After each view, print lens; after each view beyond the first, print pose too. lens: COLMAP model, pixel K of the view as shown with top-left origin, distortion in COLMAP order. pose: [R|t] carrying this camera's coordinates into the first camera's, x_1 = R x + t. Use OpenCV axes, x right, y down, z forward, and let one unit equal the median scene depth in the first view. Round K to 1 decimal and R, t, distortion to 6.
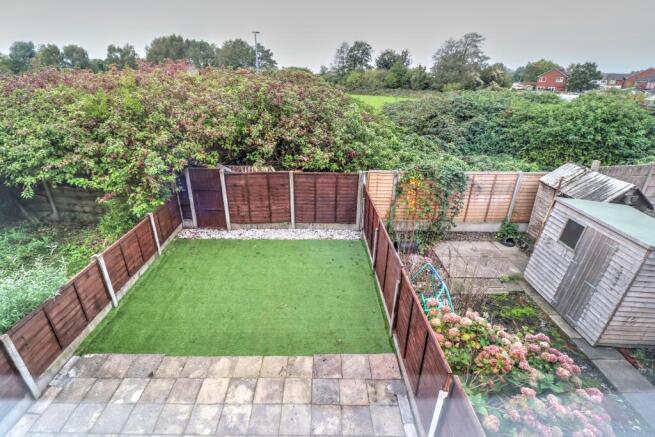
lens RADIAL K [[302.1, 0, 324.8], [0, 302.1, 211.8], [0, 0, 1]] dist [-0.013926, -0.000204]
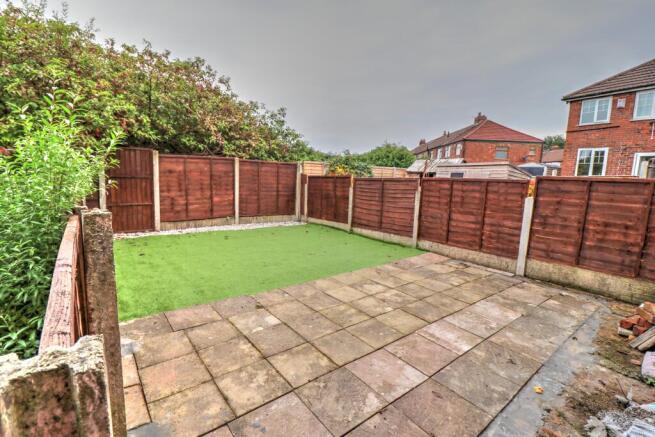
lens RADIAL K [[302.1, 0, 324.8], [0, 302.1, 211.8], [0, 0, 1]] dist [-0.013926, -0.000204]
pose [[0.790089, -0.056730, 0.610362, -0.472182], [0.224576, 0.953268, -0.202104, 0.276841], [-0.570373, 0.296753, 0.765906, 0.171666]]
